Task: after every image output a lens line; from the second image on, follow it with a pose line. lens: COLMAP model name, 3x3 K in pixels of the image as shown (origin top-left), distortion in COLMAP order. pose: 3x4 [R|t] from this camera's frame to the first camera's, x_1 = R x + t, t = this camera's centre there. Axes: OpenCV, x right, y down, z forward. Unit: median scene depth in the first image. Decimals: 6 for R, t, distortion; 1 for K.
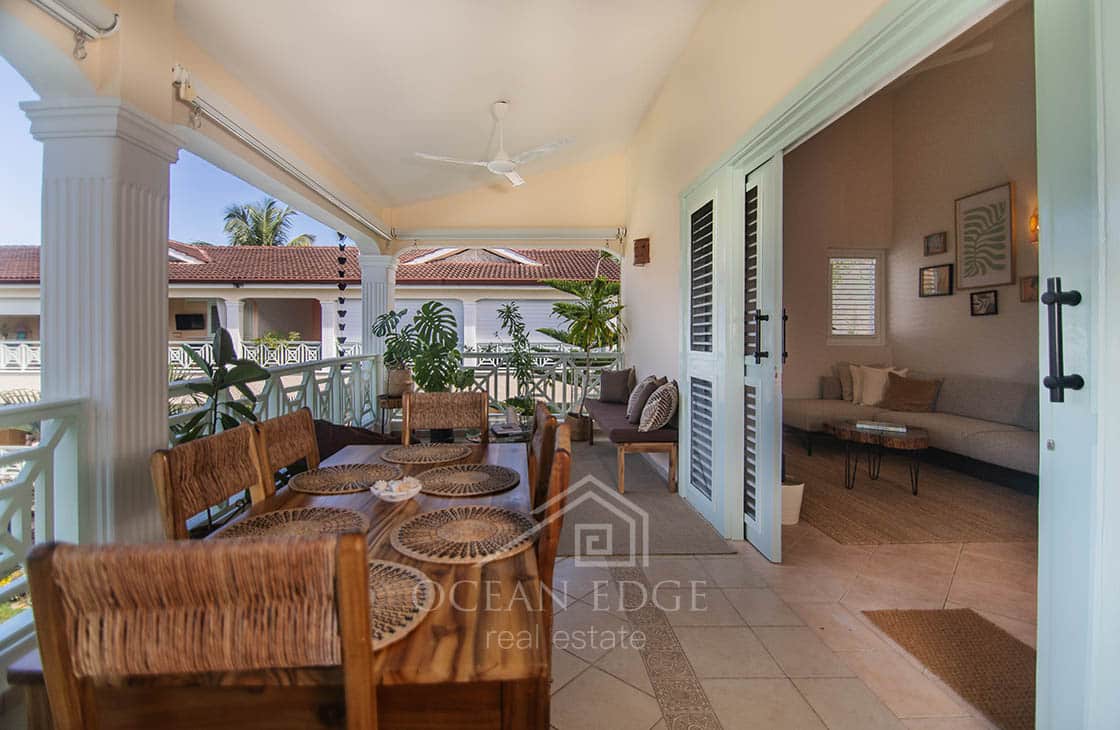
lens RADIAL K [[570.9, 0, 535.0], [0, 570.9, 337.6], [0, 0, 1]] dist [-0.032204, -0.001043]
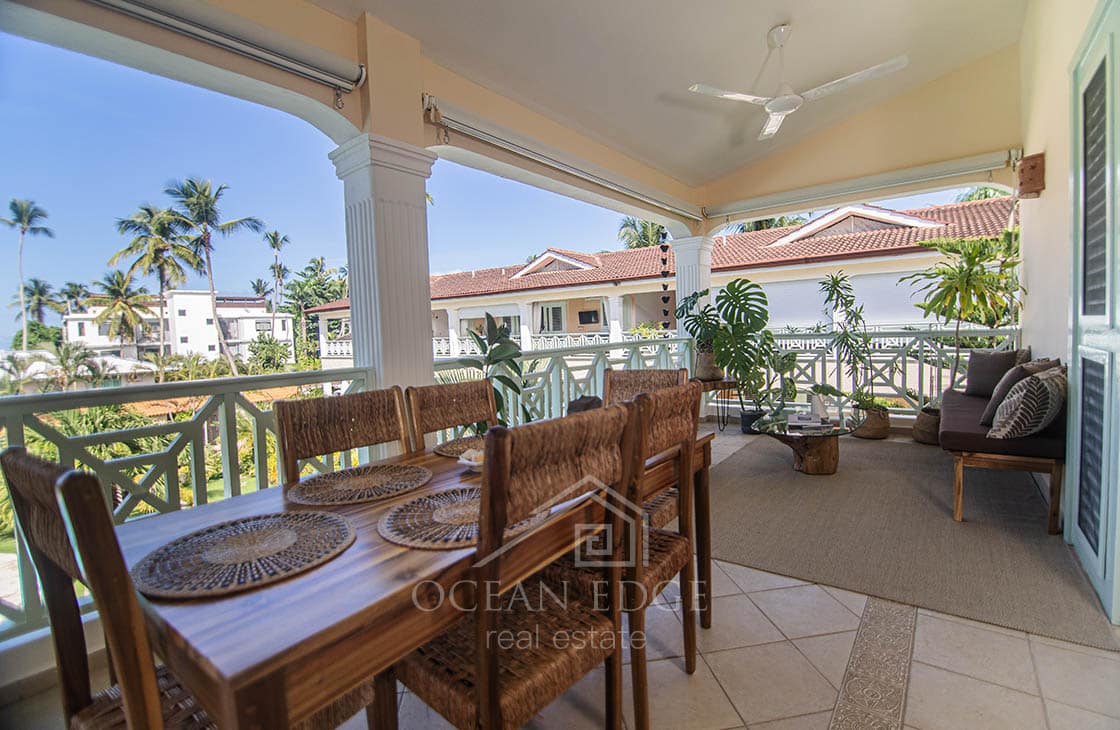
lens RADIAL K [[528.6, 0, 515.7], [0, 528.6, 364.6], [0, 0, 1]] dist [-0.004992, -0.000950]
pose [[0.757095, 0.013817, -0.653159, 0.118469], [0.031820, 0.997810, 0.057992, 0.015643], [0.652529, -0.064689, 0.754997, 0.107967]]
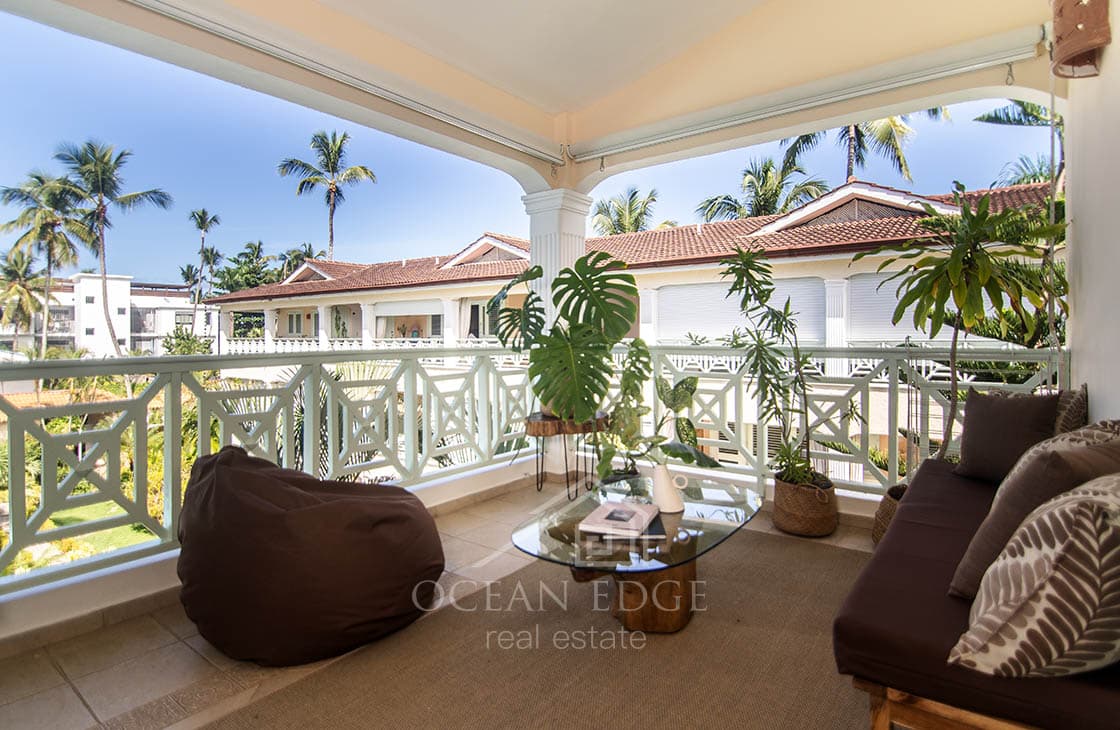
lens RADIAL K [[626.8, 0, 463.0], [0, 626.8, 343.4], [0, 0, 1]] dist [-0.003962, 0.000492]
pose [[0.746862, 0.007787, -0.664934, 0.145361], [-0.002540, 0.999958, 0.008858, 0.023076], [0.664974, -0.004927, 0.746850, 0.485761]]
